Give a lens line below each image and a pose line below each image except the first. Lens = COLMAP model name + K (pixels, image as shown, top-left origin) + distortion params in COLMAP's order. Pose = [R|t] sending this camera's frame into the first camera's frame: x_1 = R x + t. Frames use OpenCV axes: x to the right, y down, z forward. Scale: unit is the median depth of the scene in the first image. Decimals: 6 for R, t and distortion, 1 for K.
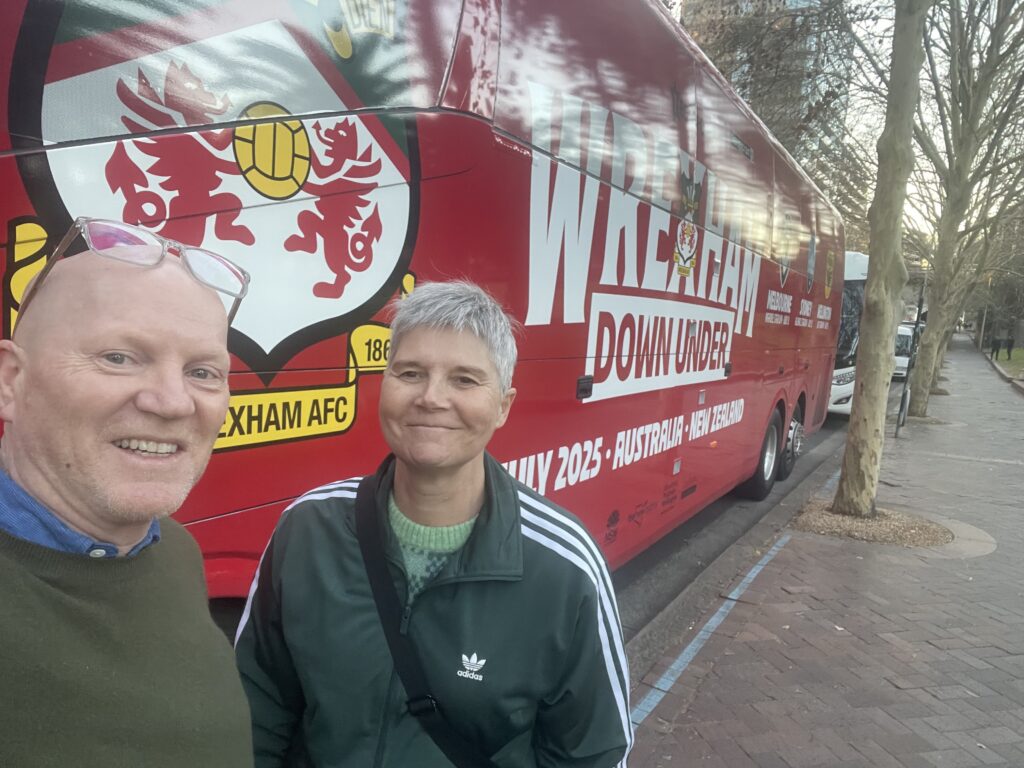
lens RADIAL K [[707.3, 0, 511.9], [0, 707.3, 388.9], [0, 0, 1]] dist [0.027555, -0.002655]
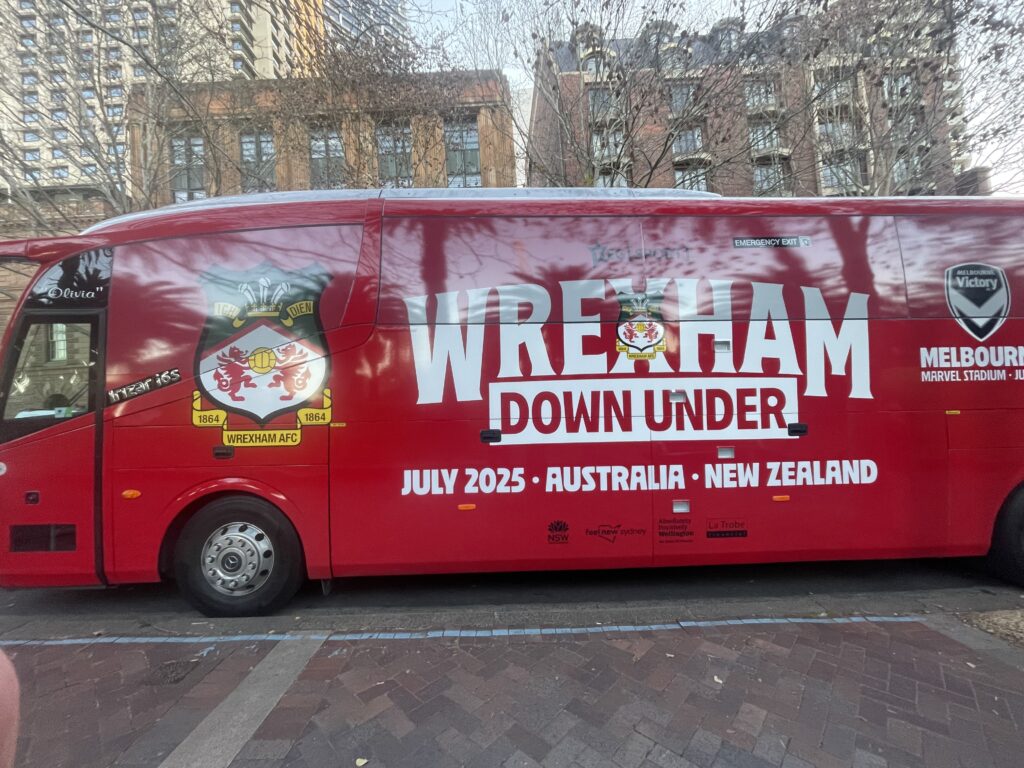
lens RADIAL K [[408.4, 0, 513.7], [0, 408.4, 382.0], [0, 0, 1]] dist [-0.001923, -0.000550]
pose [[0.549226, -0.121418, -0.826806, 1.051499], [-0.031684, 0.985652, -0.165792, 0.033392], [0.835073, 0.117254, 0.537498, 0.512942]]
